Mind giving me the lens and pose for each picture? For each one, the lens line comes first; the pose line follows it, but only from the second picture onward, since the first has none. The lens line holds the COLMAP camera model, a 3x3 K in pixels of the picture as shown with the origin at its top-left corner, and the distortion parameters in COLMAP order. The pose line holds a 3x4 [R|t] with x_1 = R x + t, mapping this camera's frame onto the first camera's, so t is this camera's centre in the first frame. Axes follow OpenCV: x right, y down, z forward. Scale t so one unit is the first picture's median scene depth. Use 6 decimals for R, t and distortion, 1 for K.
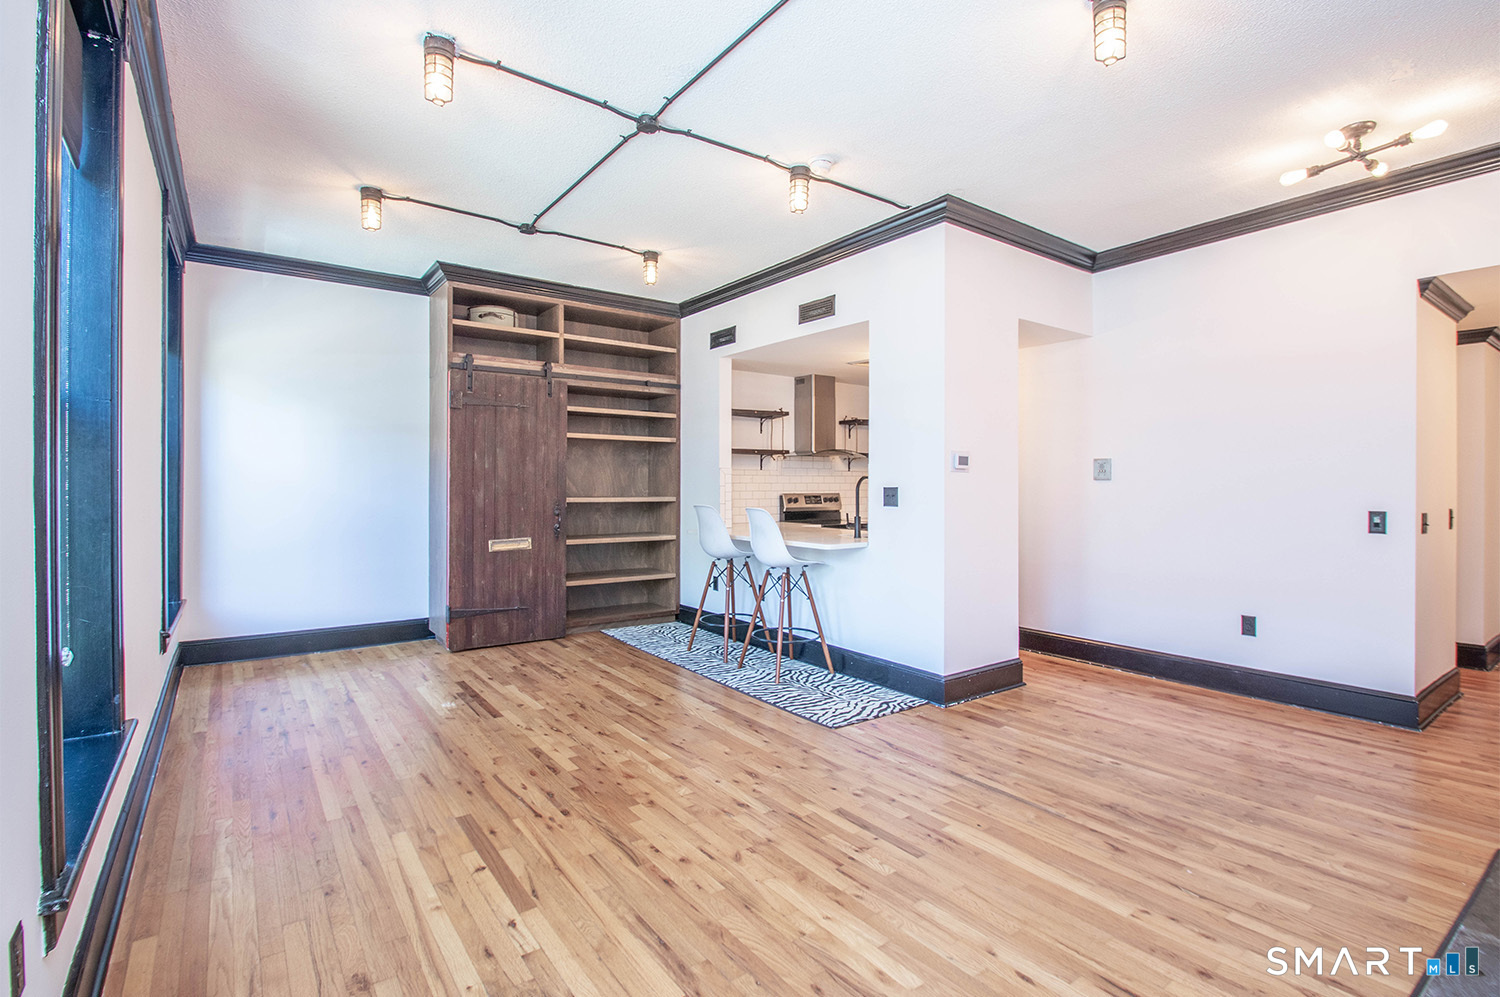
lens RADIAL K [[706.6, 0, 767.3], [0, 706.6, 482.7], [0, 0, 1]] dist [-0.004829, -0.000217]
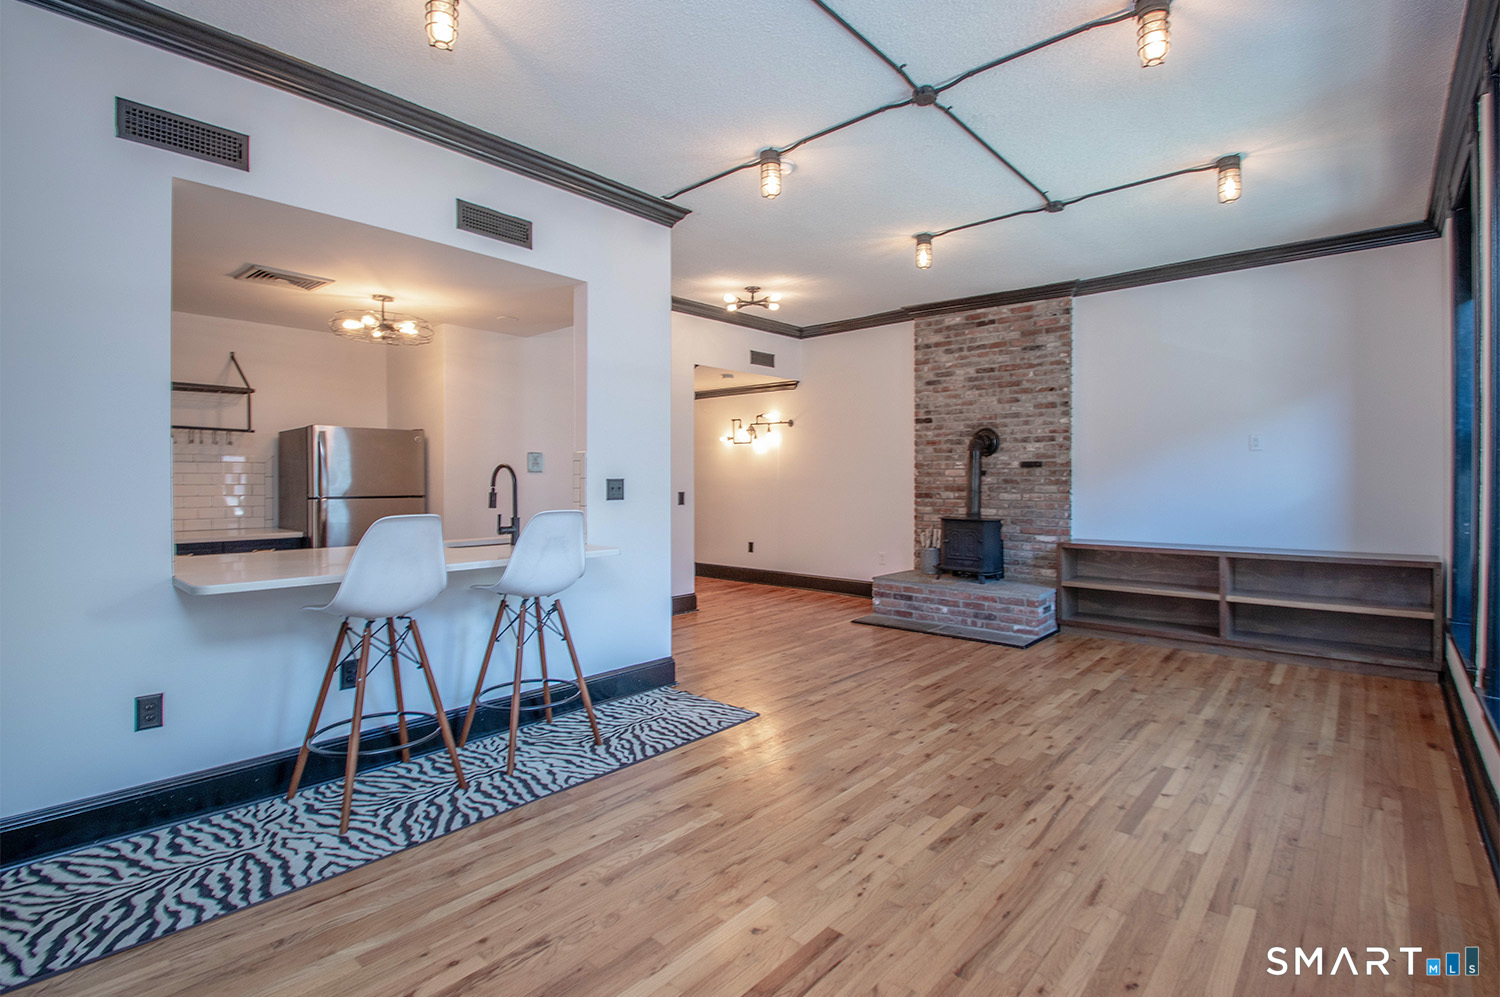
lens RADIAL K [[702.8, 0, 757.5], [0, 702.8, 480.2], [0, 0, 1]] dist [0.003090, -0.014851]
pose [[-0.201896, -0.003175, 0.979402, -0.719102], [-0.003066, 0.999992, 0.002610, 0.005404], [-0.979402, -0.002476, -0.201904, 0.965155]]
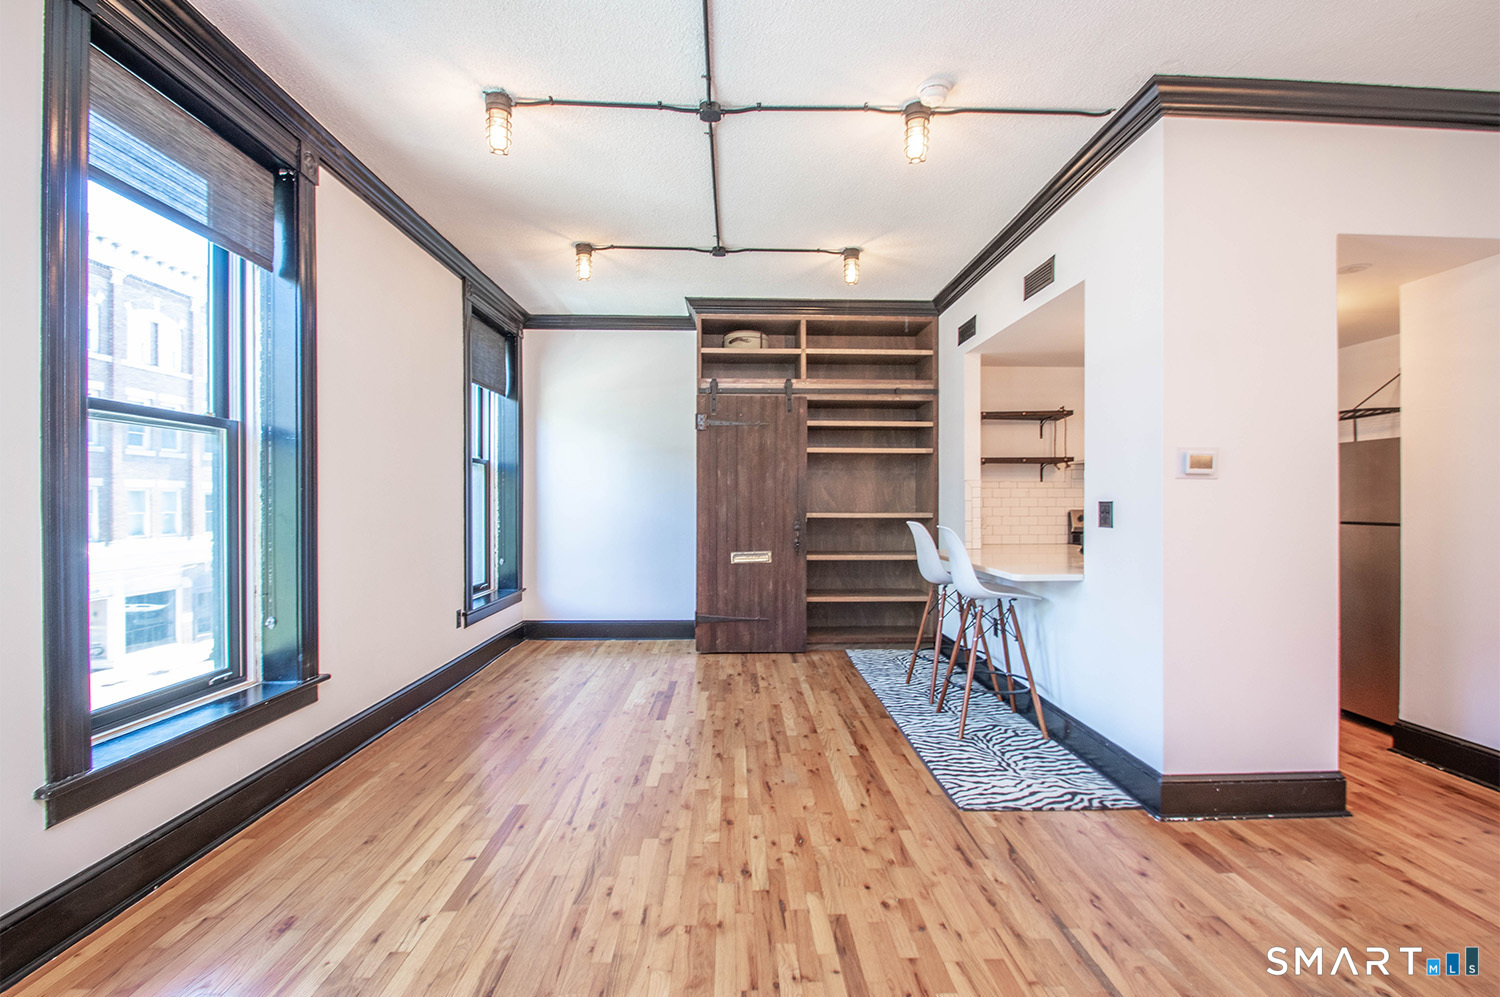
lens RADIAL K [[693.8, 0, 760.2], [0, 693.8, 500.8], [0, 0, 1]] dist [0.002218, -0.009800]
pose [[0.821998, -0.002425, -0.569485, 0.277959], [0.003891, 0.999992, 0.001358, 0.003246], [0.569477, -0.003333, 0.822000, 0.194664]]
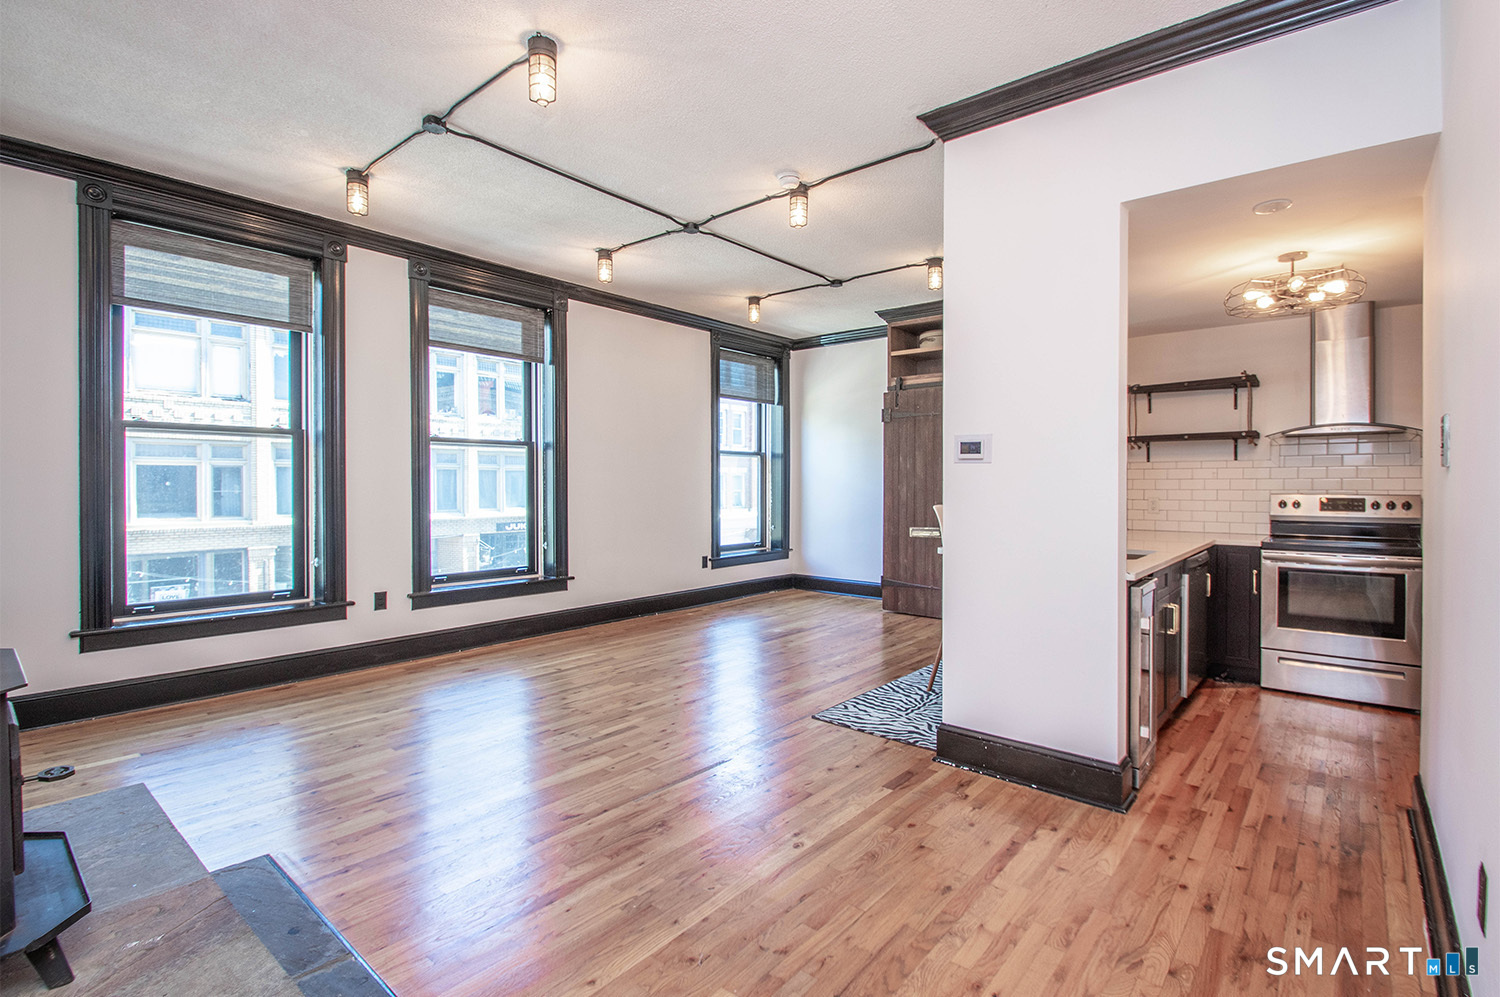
lens RADIAL K [[706.6, 0, 767.3], [0, 706.6, 482.7], [0, 0, 1]] dist [-0.004829, -0.000217]
pose [[0.233793, -0.001433, -0.972285, 0.860923], [0.002263, 0.999997, -0.000929, 0.006117], [0.972284, -0.001983, 0.233796, 0.557062]]
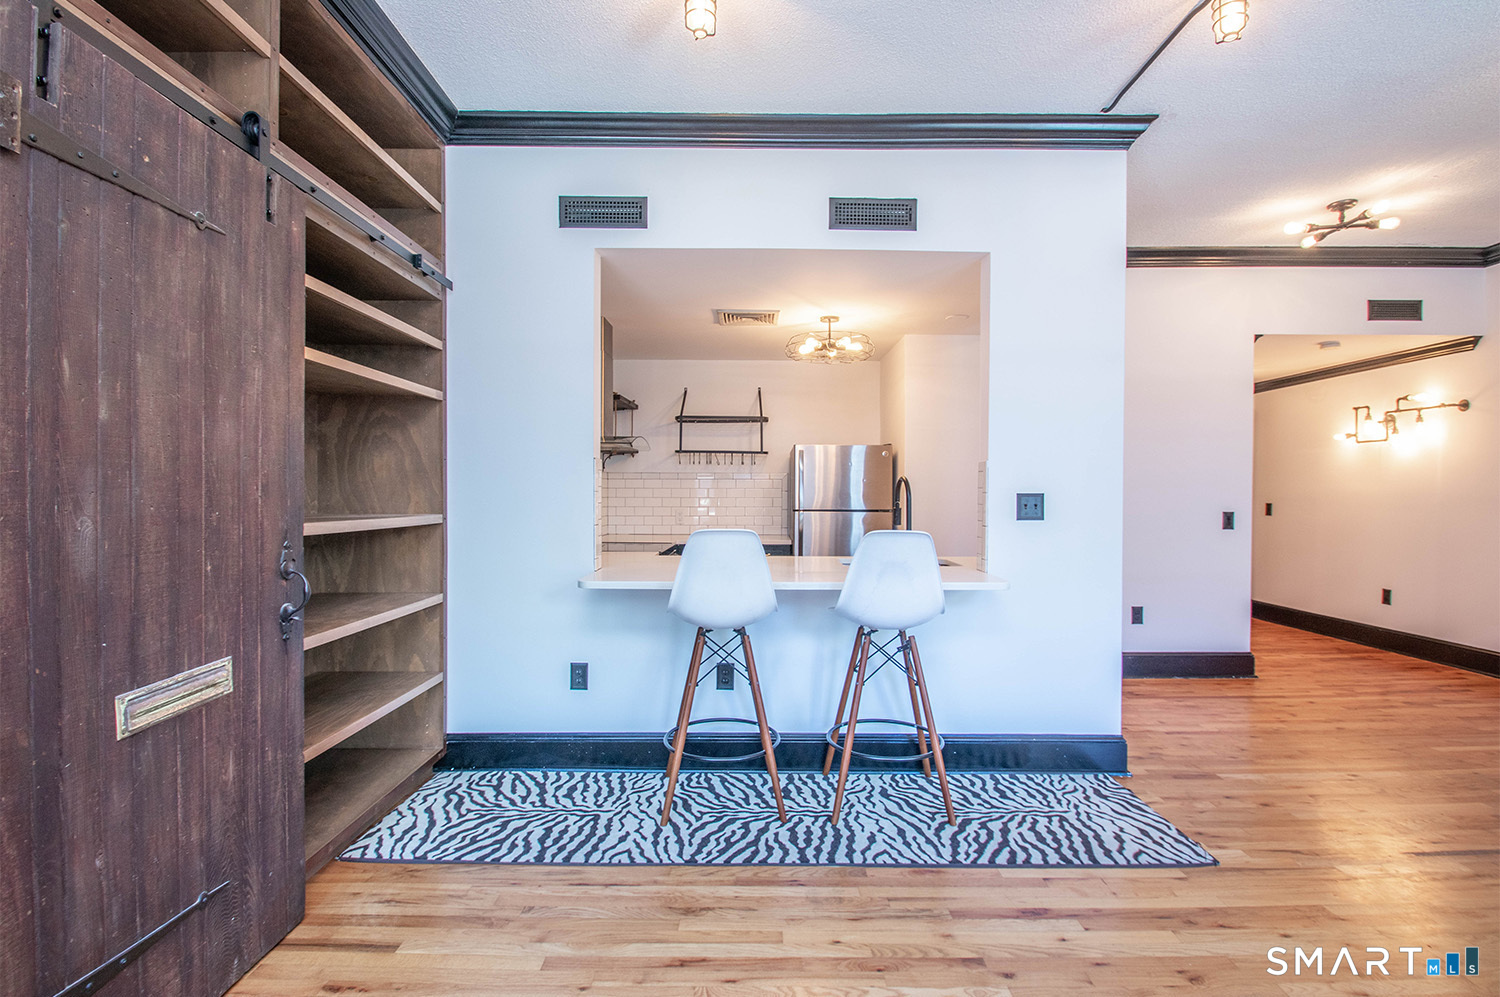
lens RADIAL K [[693.8, 0, 760.2], [0, 693.8, 500.8], [0, 0, 1]] dist [0.002218, -0.009800]
pose [[0.598765, -0.009573, 0.800868, -0.533390], [-0.004250, 0.999877, 0.015129, 0.004224], [-0.800914, -0.012462, 0.598650, 0.767162]]
